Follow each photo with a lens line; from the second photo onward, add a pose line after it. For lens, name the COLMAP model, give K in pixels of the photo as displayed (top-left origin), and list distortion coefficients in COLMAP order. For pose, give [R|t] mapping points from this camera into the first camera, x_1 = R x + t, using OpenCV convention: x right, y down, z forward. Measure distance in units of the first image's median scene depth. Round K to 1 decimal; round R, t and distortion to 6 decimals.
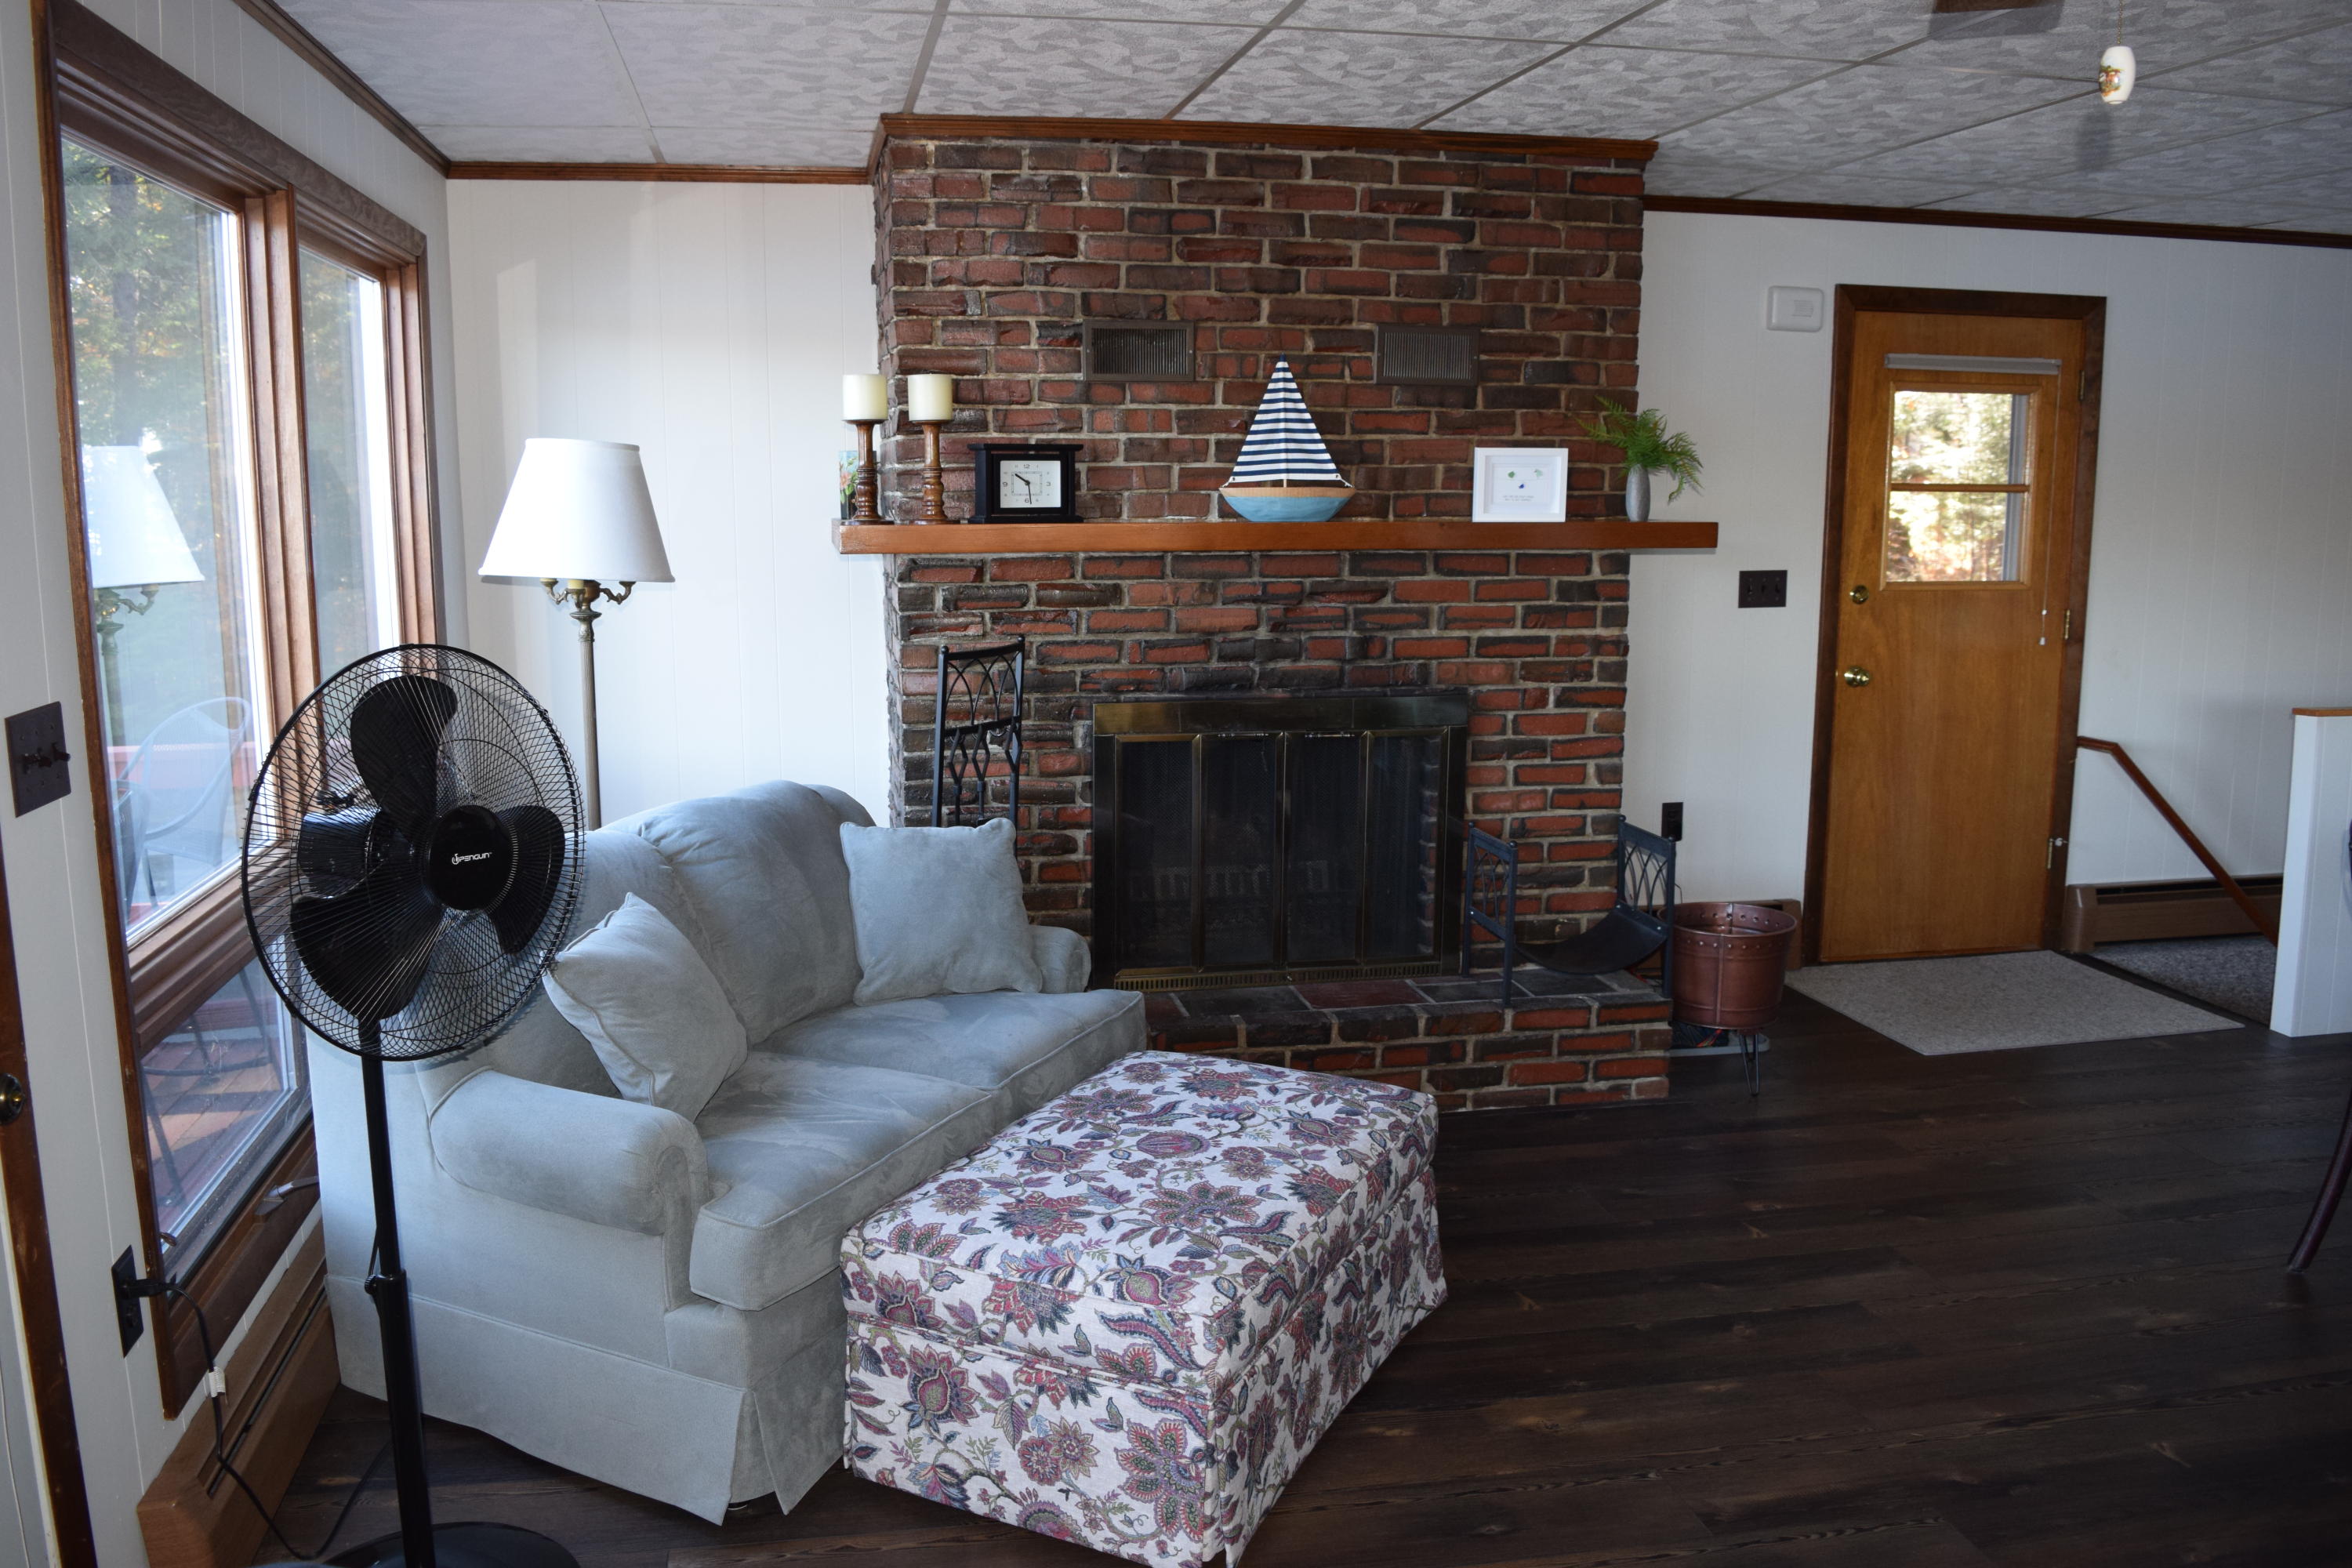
lens RADIAL K [[1875.1, 0, 1176.0], [0, 1875.1, 784.0], [0, 0, 1]] dist [-0.084152, 0.007731]
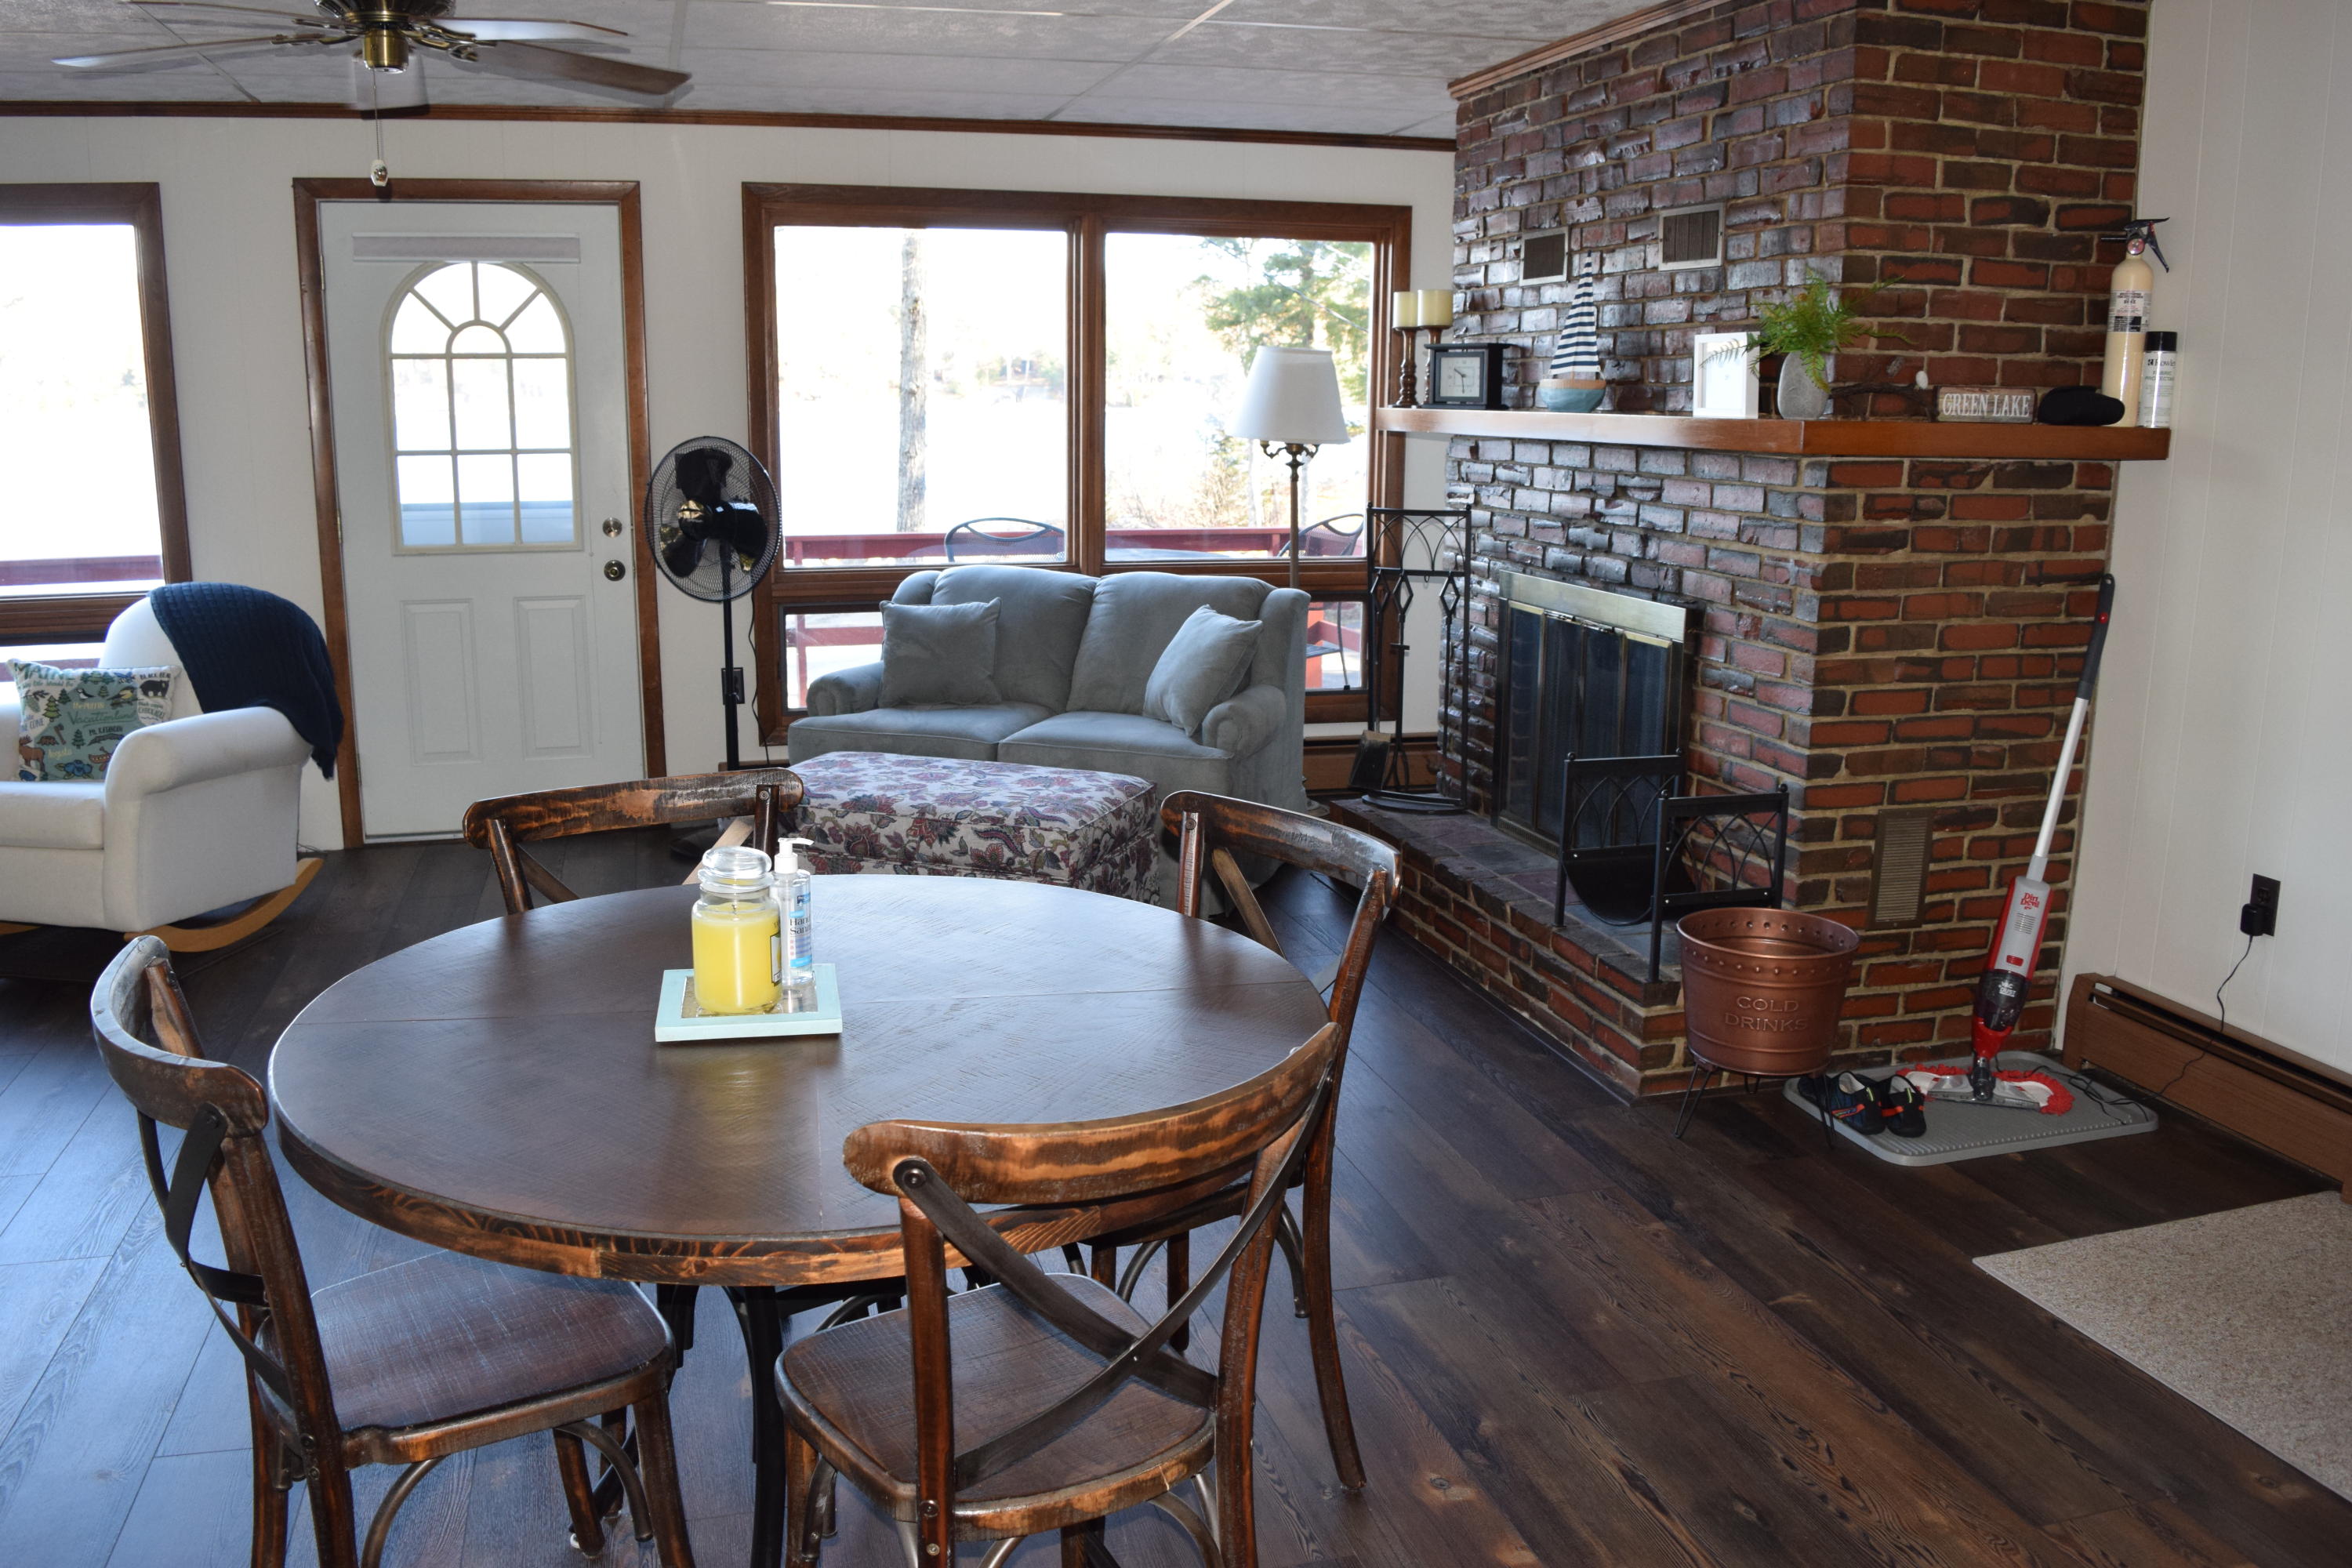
lens RADIAL K [[1875.1, 0, 1176.0], [0, 1875.1, 784.0], [0, 0, 1]] dist [-0.084152, 0.007731]
pose [[0.077805, 0.205489, -0.975562, 1.164026], [-0.166775, 0.967422, 0.190474, -0.108040], [0.982920, 0.147880, 0.109541, 0.748685]]
